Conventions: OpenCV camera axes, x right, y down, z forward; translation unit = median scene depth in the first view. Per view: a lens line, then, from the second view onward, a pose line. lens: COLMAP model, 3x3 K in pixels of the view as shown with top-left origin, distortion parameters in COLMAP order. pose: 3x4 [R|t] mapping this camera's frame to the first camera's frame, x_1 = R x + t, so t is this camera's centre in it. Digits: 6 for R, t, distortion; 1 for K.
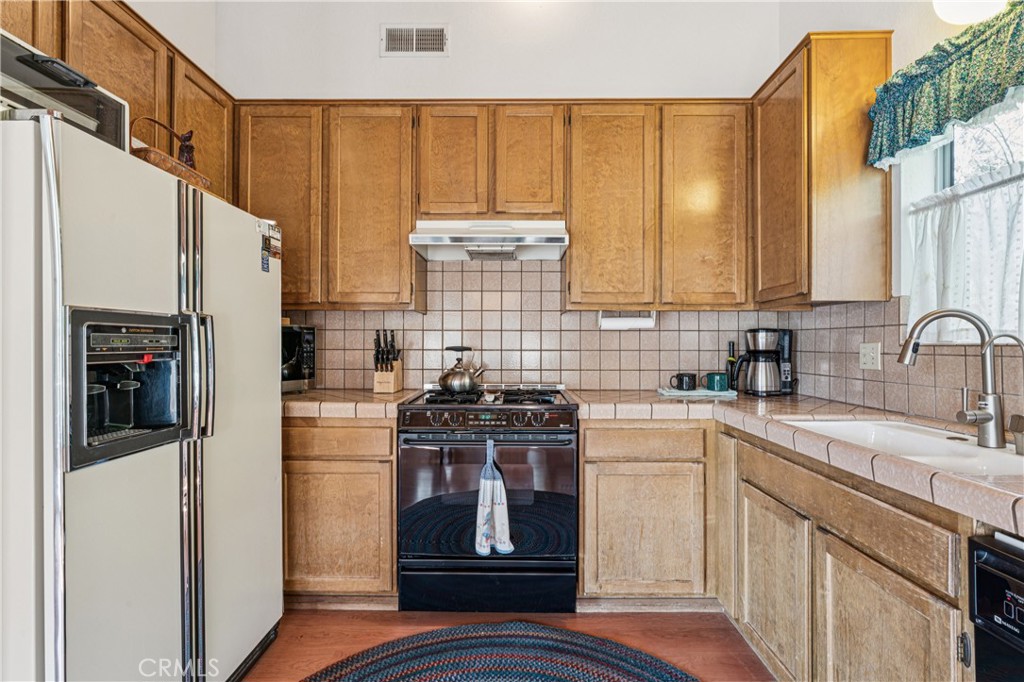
lens RADIAL K [[462.6, 0, 515.3], [0, 462.6, 340.6], [0, 0, 1]] dist [-0.003615, 0.001625]
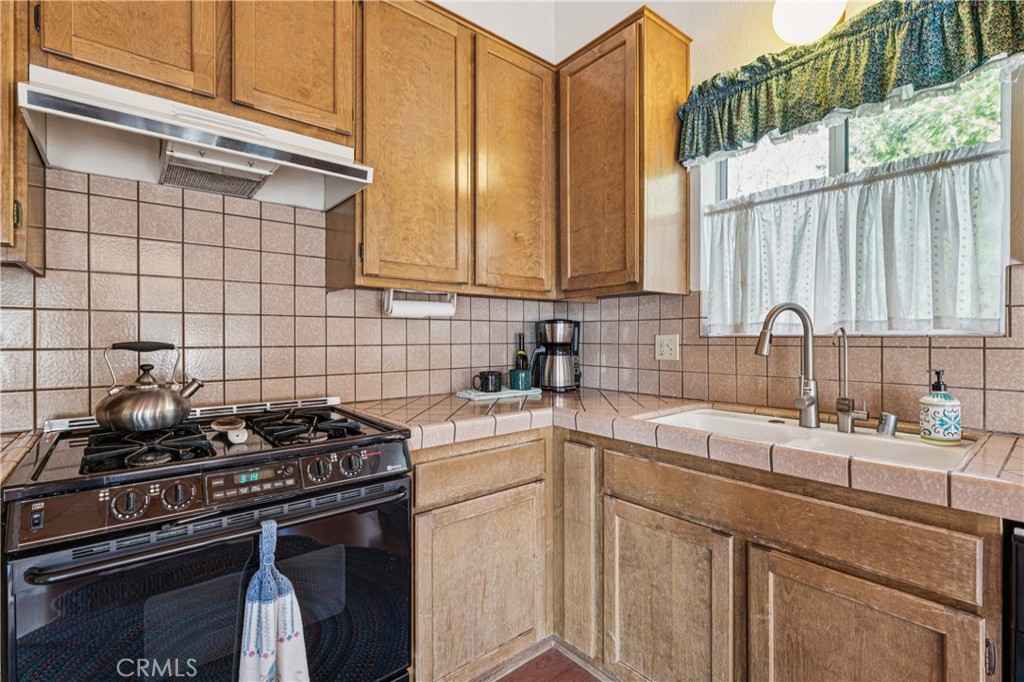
lens RADIAL K [[462.6, 0, 507.6], [0, 462.6, 338.8], [0, 0, 1]] dist [-0.003615, 0.001625]
pose [[0.764888, -0.005602, 0.644139, -0.176957], [-0.001840, 0.999939, 0.010882, 0.003424], [-0.644161, -0.009509, 0.764831, 0.421247]]
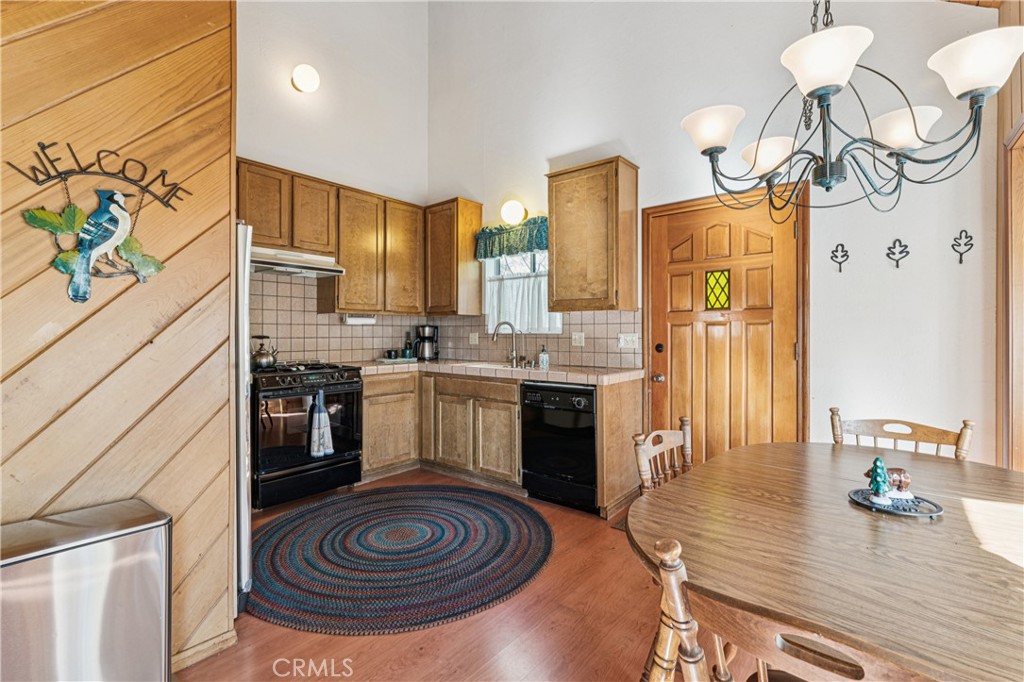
lens RADIAL K [[462.6, 0, 511.3], [0, 462.6, 334.1], [0, 0, 1]] dist [-0.003615, 0.001625]
pose [[0.620996, -0.003760, 0.783804, -0.926853], [-0.006120, 0.999935, 0.009645, -0.012146], [-0.783790, -0.010786, 0.620933, -0.590114]]
